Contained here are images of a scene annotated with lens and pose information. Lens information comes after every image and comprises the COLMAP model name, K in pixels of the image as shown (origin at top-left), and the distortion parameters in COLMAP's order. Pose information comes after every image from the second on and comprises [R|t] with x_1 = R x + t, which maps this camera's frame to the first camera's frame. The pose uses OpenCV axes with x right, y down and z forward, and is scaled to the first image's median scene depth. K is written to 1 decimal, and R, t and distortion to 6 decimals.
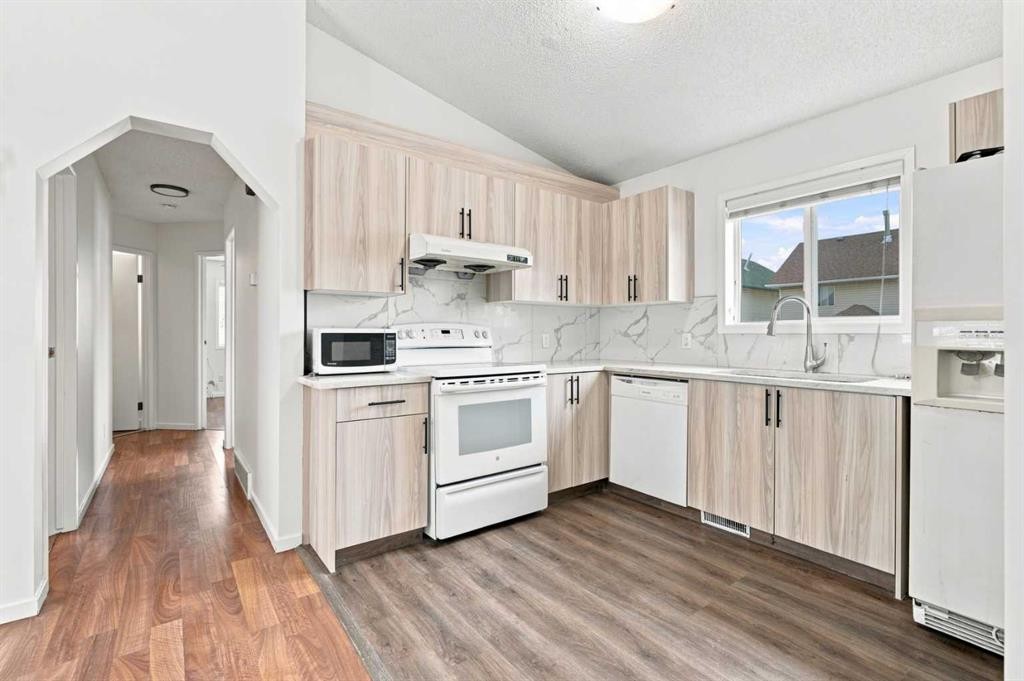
lens RADIAL K [[466.0, 0, 512.7], [0, 466.0, 332.0], [0, 0, 1]] dist [-0.001780, 0.000529]
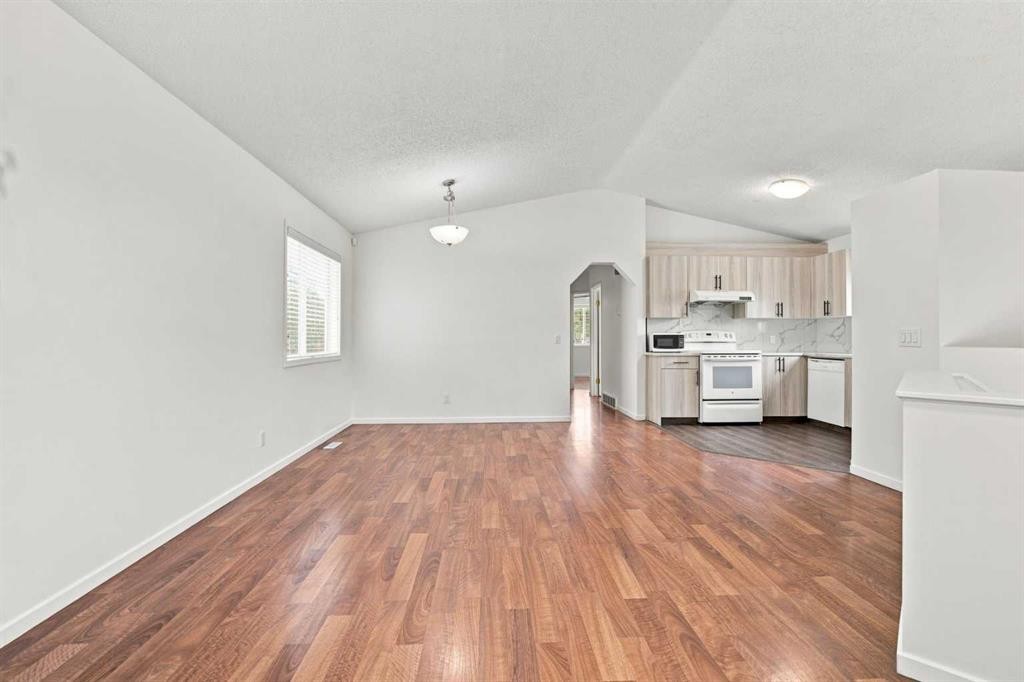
lens RADIAL K [[466.0, 0, 512.7], [0, 466.0, 332.5], [0, 0, 1]] dist [-0.001780, 0.000529]
pose [[0.835315, -0.008285, -0.549709, 0.288219], [0.002323, 0.999931, -0.011541, 0.014115], [0.549766, 0.008363, 0.835277, -1.298315]]
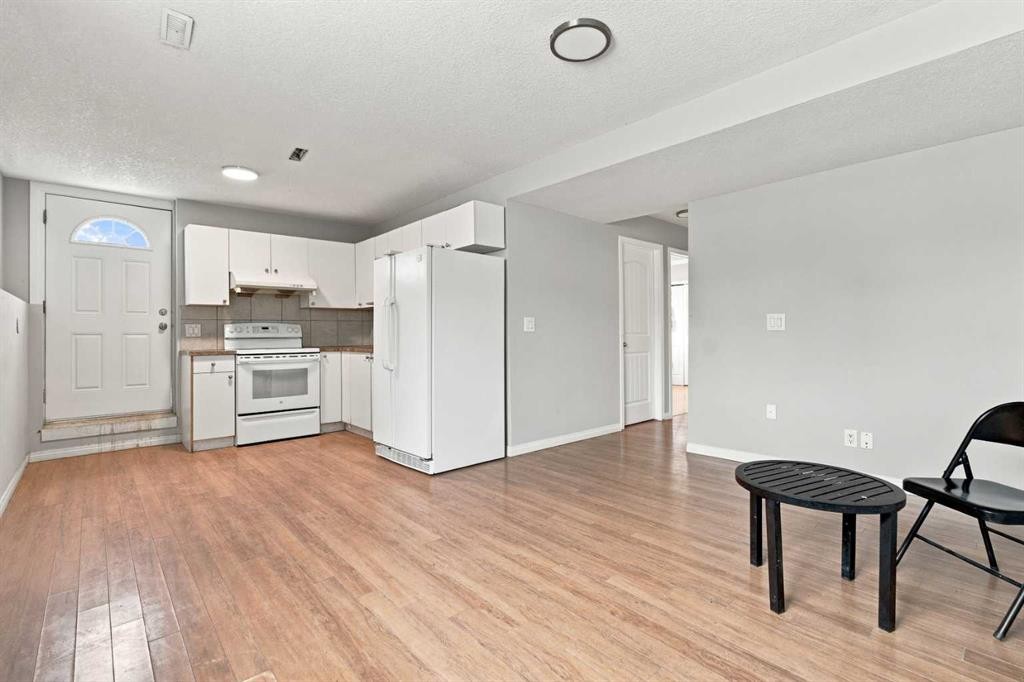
lens RADIAL K [[474.1, 0, 512.3], [0, 474.1, 330.5], [0, 0, 1]] dist [-0.000981, 0.000842]
pose [[0.997731, 0.003625, 0.067234, 0.663547], [-0.004155, 0.999961, 0.007735, -0.010157], [-0.067204, -0.007997, 0.997707, -0.762880]]
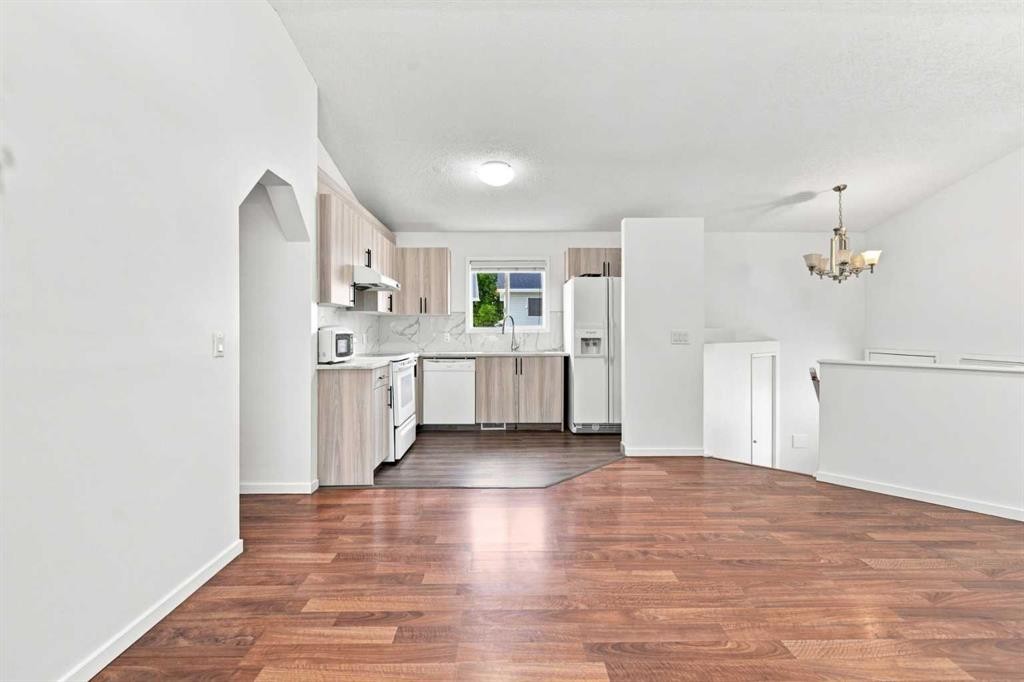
lens RADIAL K [[466.0, 0, 512.7], [0, 466.0, 332.5], [0, 0, 1]] dist [-0.001780, 0.000529]
pose [[0.584891, -0.001892, 0.811110, -1.080494], [0.000466, 0.999998, 0.001996, -0.003243], [-0.811112, -0.000789, 0.584891, -0.243894]]
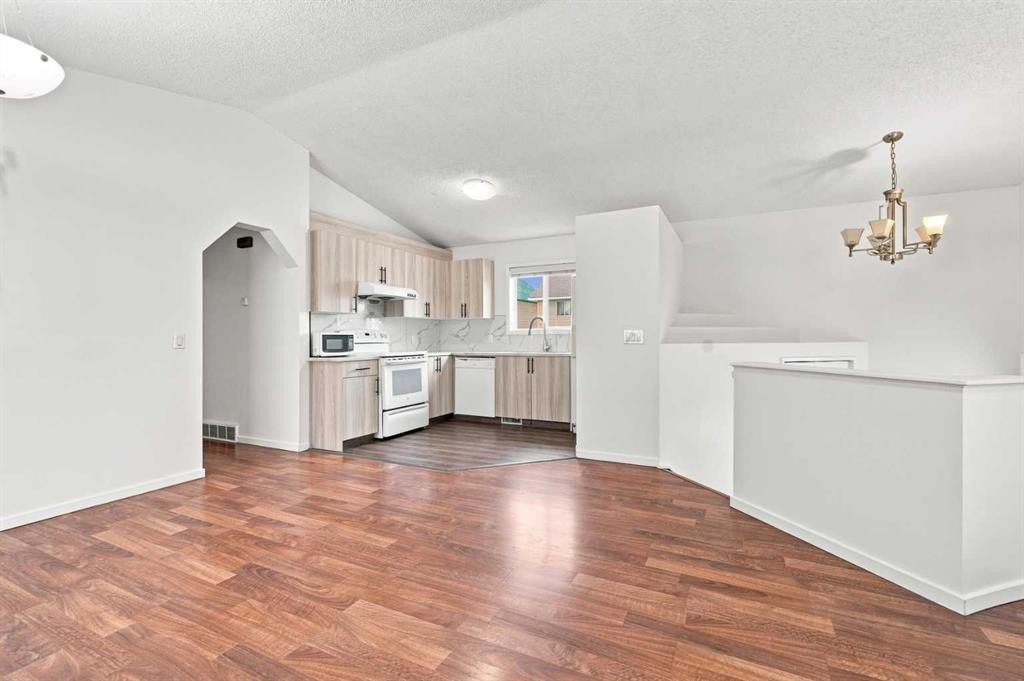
lens RADIAL K [[462.1, 0, 512.7], [0, 462.1, 335.5], [0, 0, 1]] dist [-0.001256, 0.000102]
pose [[0.893029, -0.004717, 0.449975, -0.486117], [0.006186, 0.999979, -0.001795, 0.012021], [-0.449957, 0.004387, 0.893040, -0.889722]]
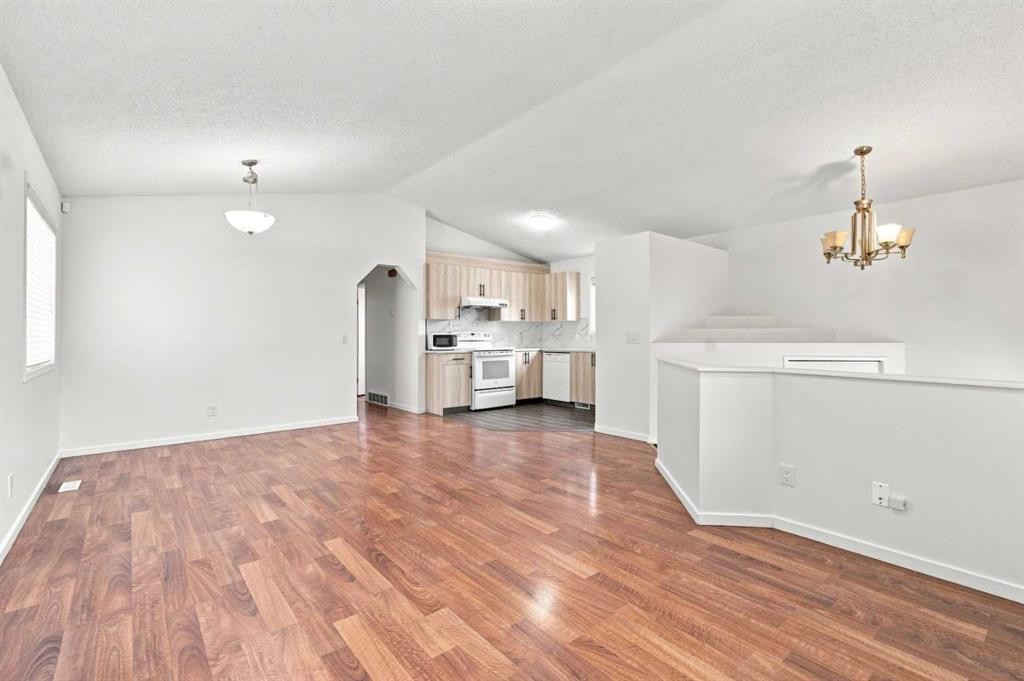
lens RADIAL K [[469.7, 0, 513.1], [0, 469.7, 332.4], [0, 0, 1]] dist [-0.001997, 0.000562]
pose [[0.998526, -0.005302, 0.054012, -0.074785], [0.005633, 0.999966, -0.005973, 0.006534], [-0.053979, 0.006268, 0.998522, -1.556405]]
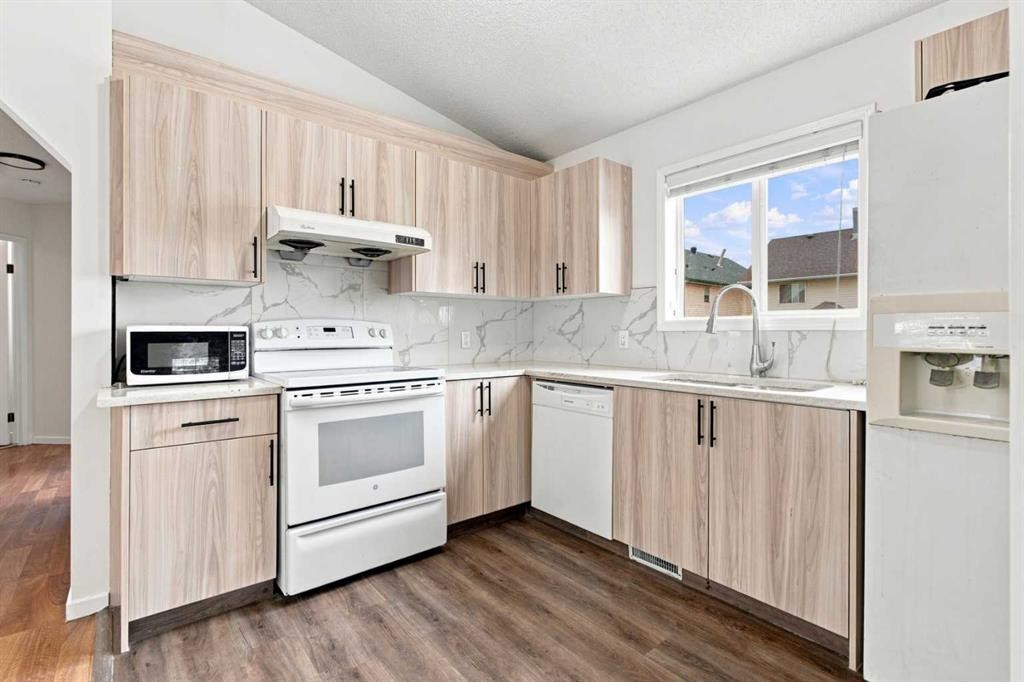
lens RADIAL K [[474.1, 0, 512.3], [0, 474.1, 330.5], [0, 0, 1]] dist [-0.000981, 0.000842]
pose [[0.998910, -0.002811, 0.046586, 0.156125], [0.002741, 0.999995, 0.001563, 0.000678], [-0.046590, -0.001433, 0.998913, 0.163898]]
